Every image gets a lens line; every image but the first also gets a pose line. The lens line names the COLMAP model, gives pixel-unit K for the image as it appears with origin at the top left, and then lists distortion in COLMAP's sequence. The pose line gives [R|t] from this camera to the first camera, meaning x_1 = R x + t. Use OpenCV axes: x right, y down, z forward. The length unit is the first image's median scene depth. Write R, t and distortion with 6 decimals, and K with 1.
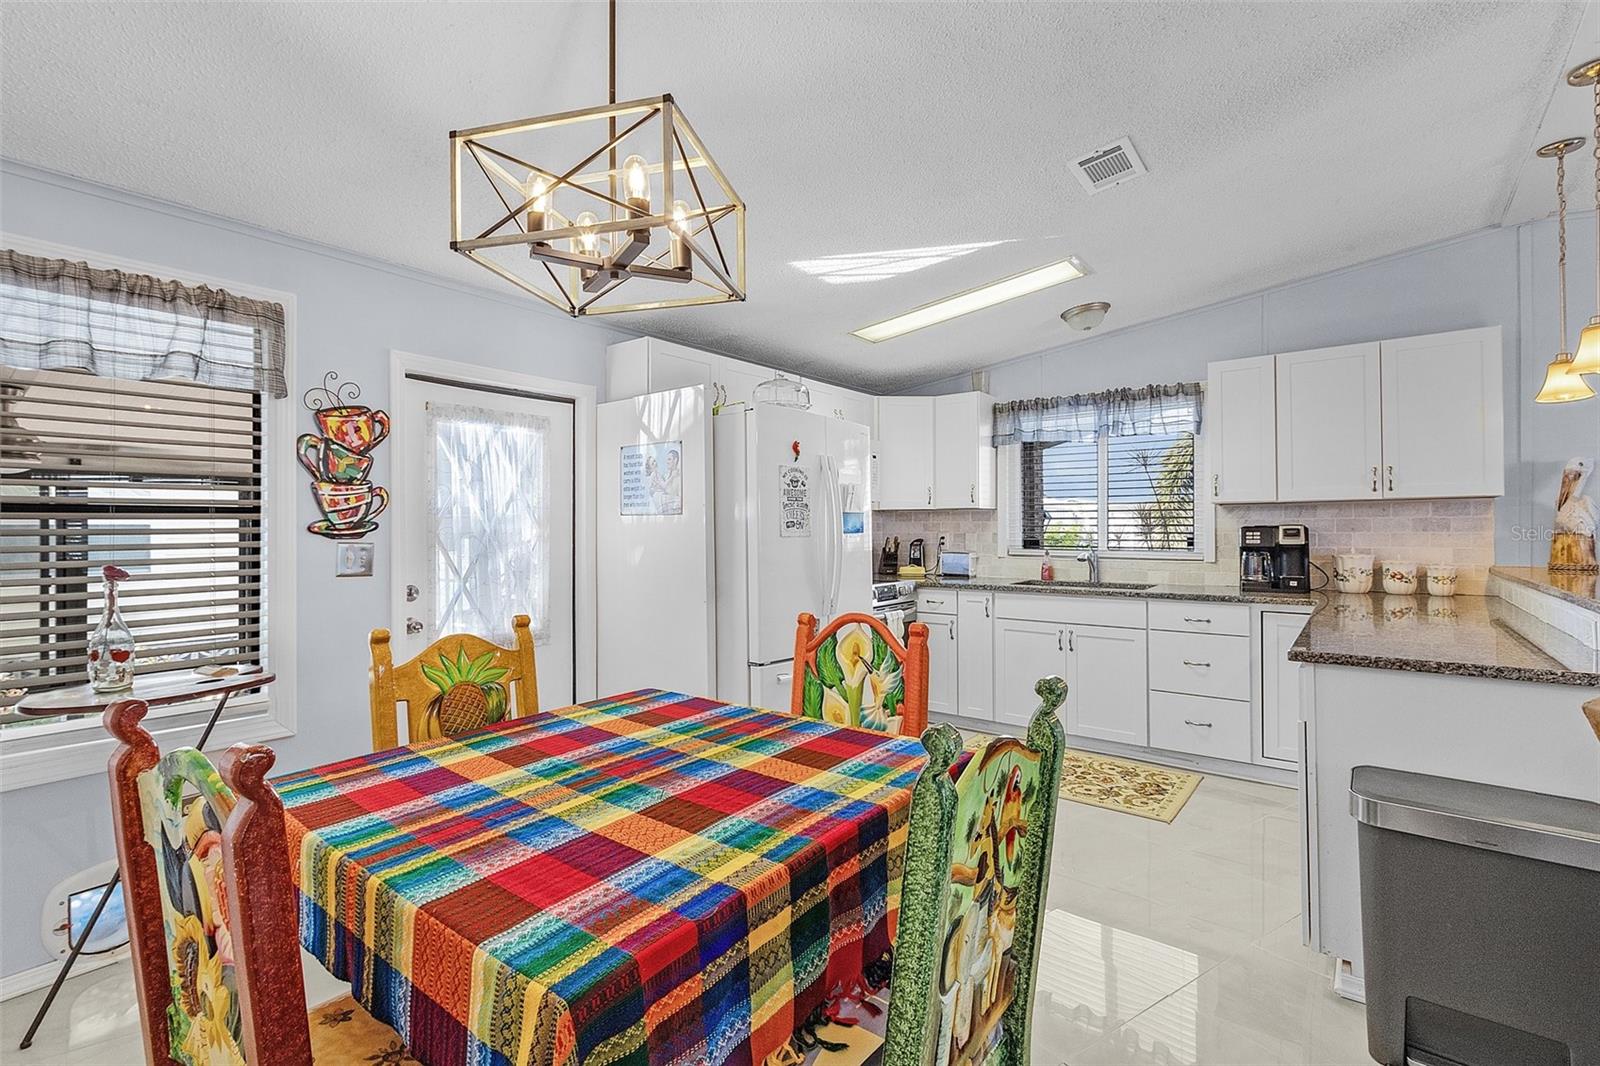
lens RADIAL K [[740.8, 0, 785.0], [0, 740.8, 512.6], [0, 0, 1]] dist [0.009052, -0.004536]
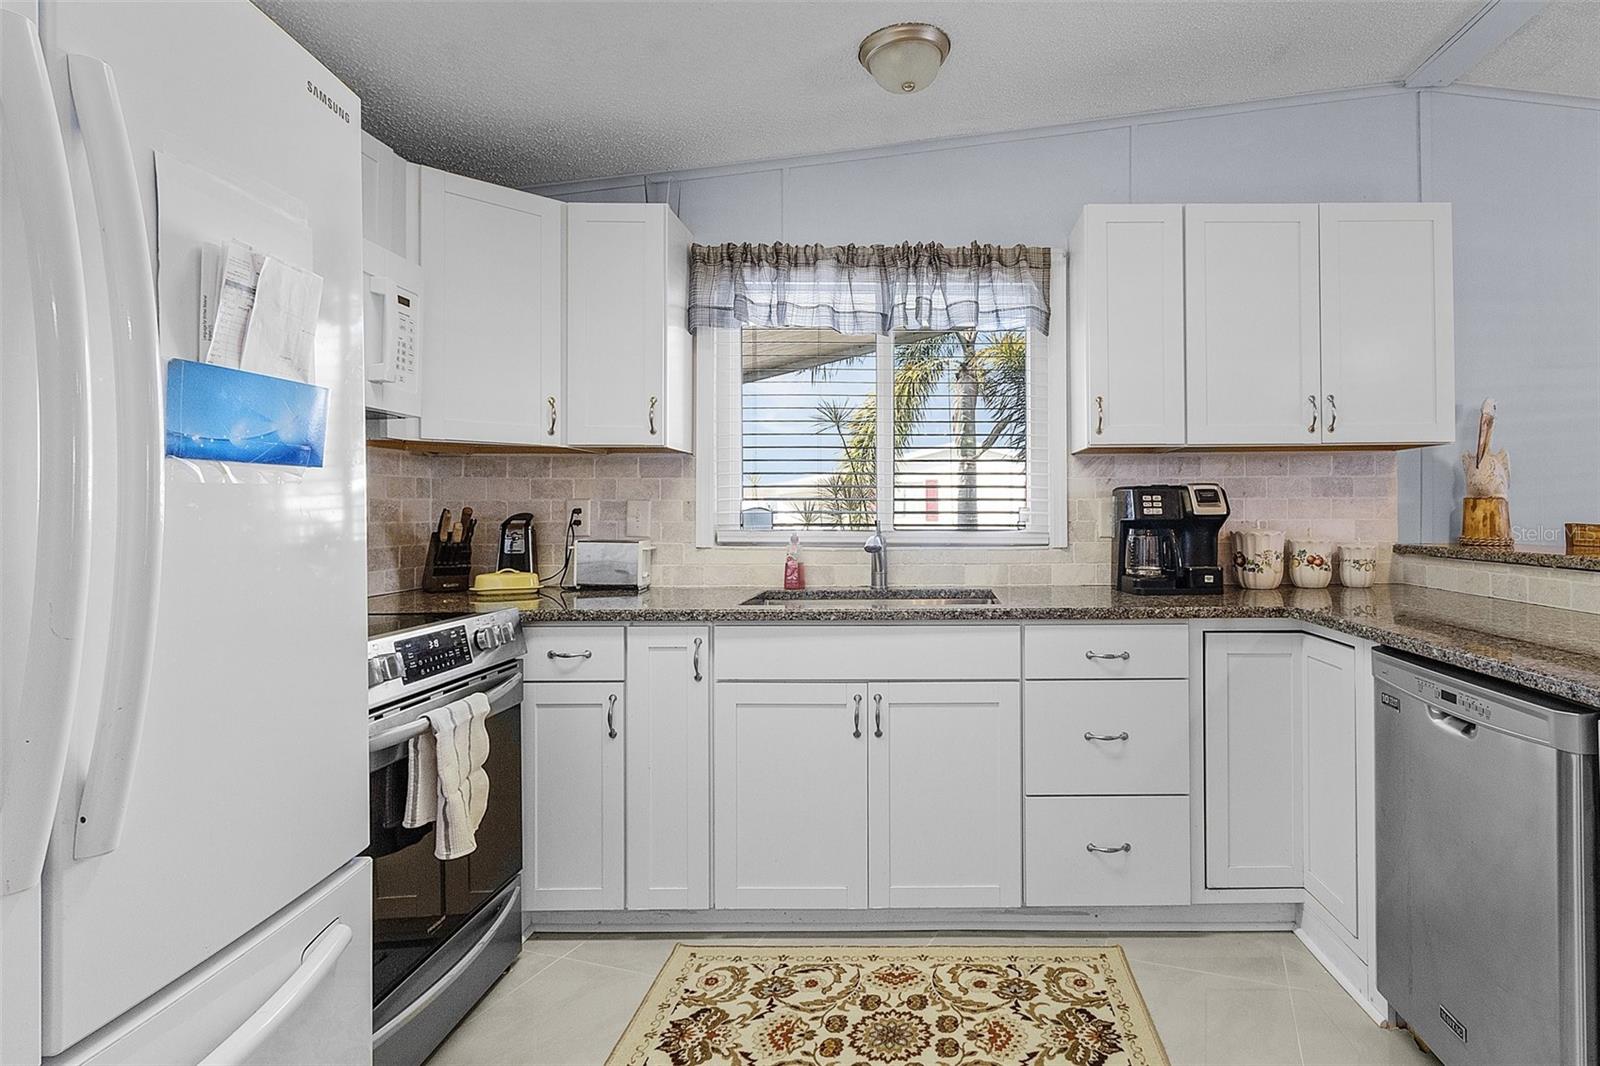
lens RADIAL K [[803.6, 0, 940.7], [0, 803.6, 507.9], [0, 0, 1]] dist [0.009222, -0.004905]
pose [[0.776642, 0.006748, 0.629906, 0.099862], [-0.014592, 0.999867, 0.007281, 0.038054], [-0.629774, -0.014847, 0.776637, 0.670796]]
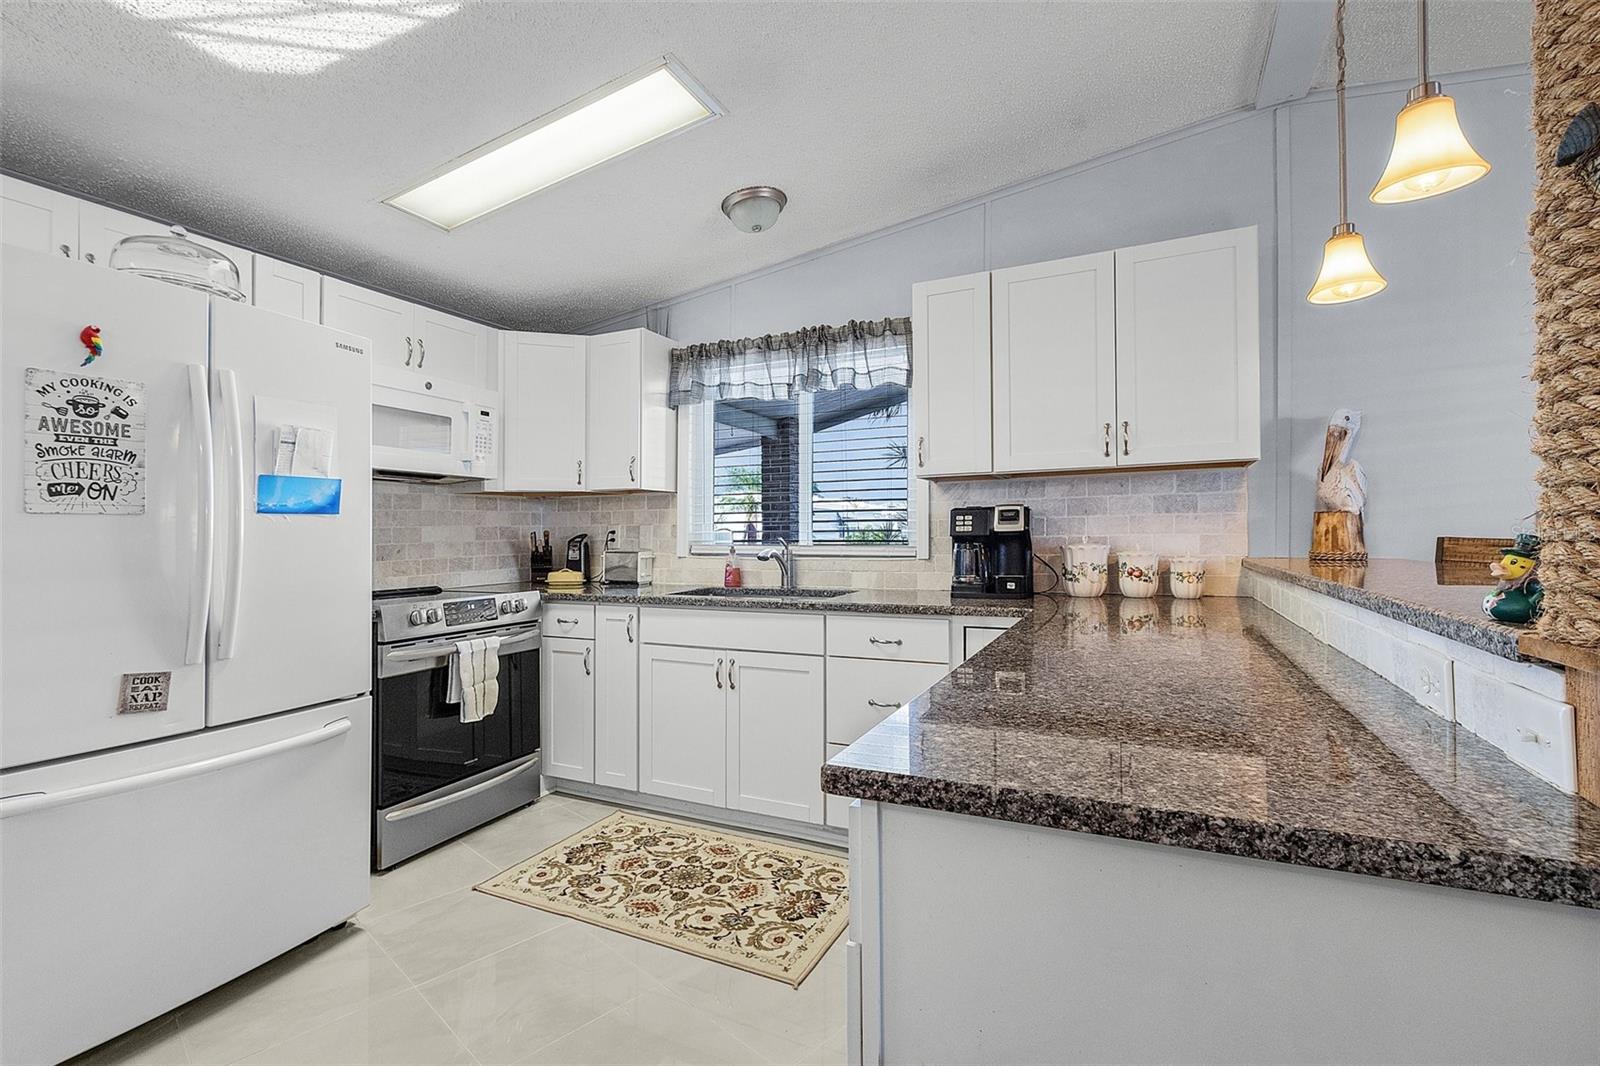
lens RADIAL K [[740.8, 0, 782.7], [0, 740.8, 520.5], [0, 0, 1]] dist [0.009052, -0.004536]
pose [[0.977524, -0.001385, 0.210822, 0.338393], [0.001247, 0.999999, 0.000791, 0.033838], [-0.210823, -0.000510, 0.977524, 0.367859]]
